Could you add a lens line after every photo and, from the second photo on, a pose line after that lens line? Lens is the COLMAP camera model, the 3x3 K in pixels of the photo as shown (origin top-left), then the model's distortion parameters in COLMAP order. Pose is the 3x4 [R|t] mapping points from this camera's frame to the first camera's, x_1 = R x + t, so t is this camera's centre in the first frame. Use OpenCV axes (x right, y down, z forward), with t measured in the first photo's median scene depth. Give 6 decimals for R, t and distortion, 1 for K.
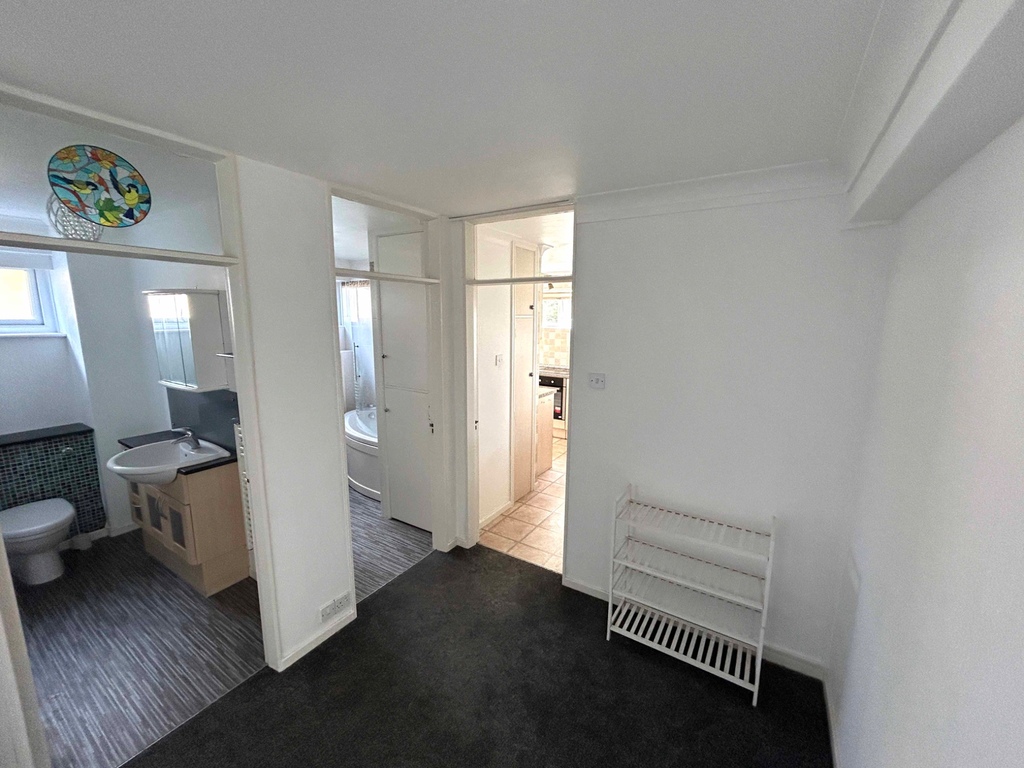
lens RADIAL K [[410.5, 0, 512.0], [0, 410.5, 384.0], [0, 0, 1]] dist [-0.001276, 0.000003]
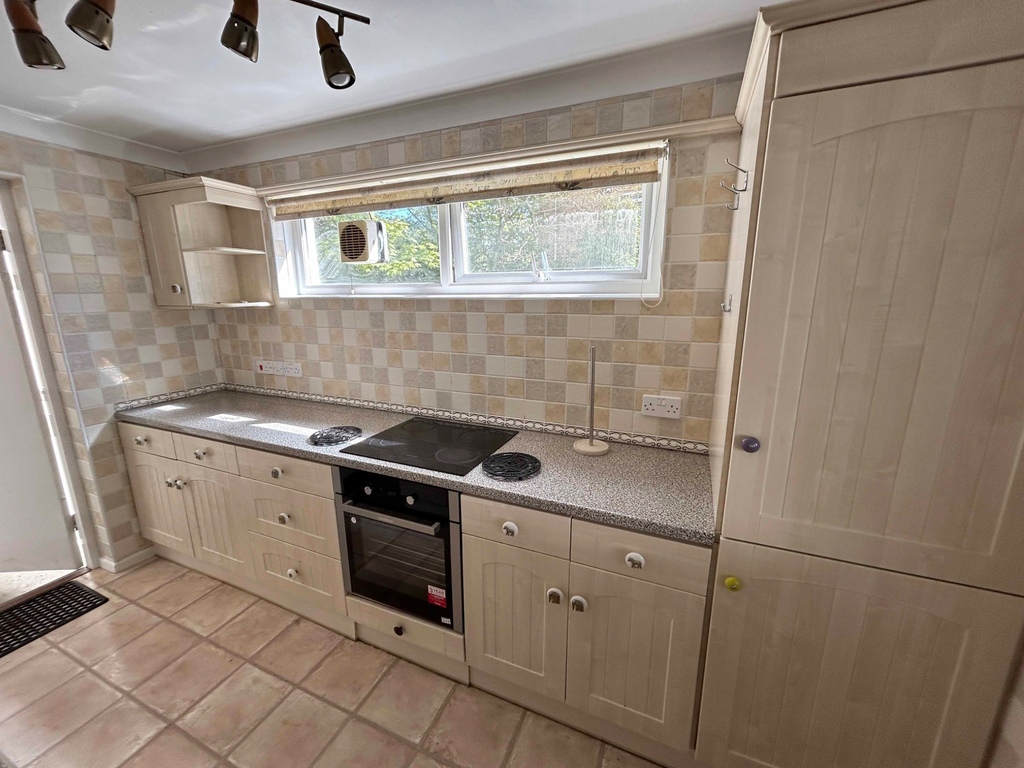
lens RADIAL K [[410.5, 0, 512.0], [0, 410.5, 384.0], [0, 0, 1]] dist [-0.001276, 0.000003]
pose [[0.987596, -0.047409, 0.149688, 0.128000], [0.039166, 0.997574, 0.057545, -0.093214], [-0.152053, -0.050969, 0.987057, 0.739346]]
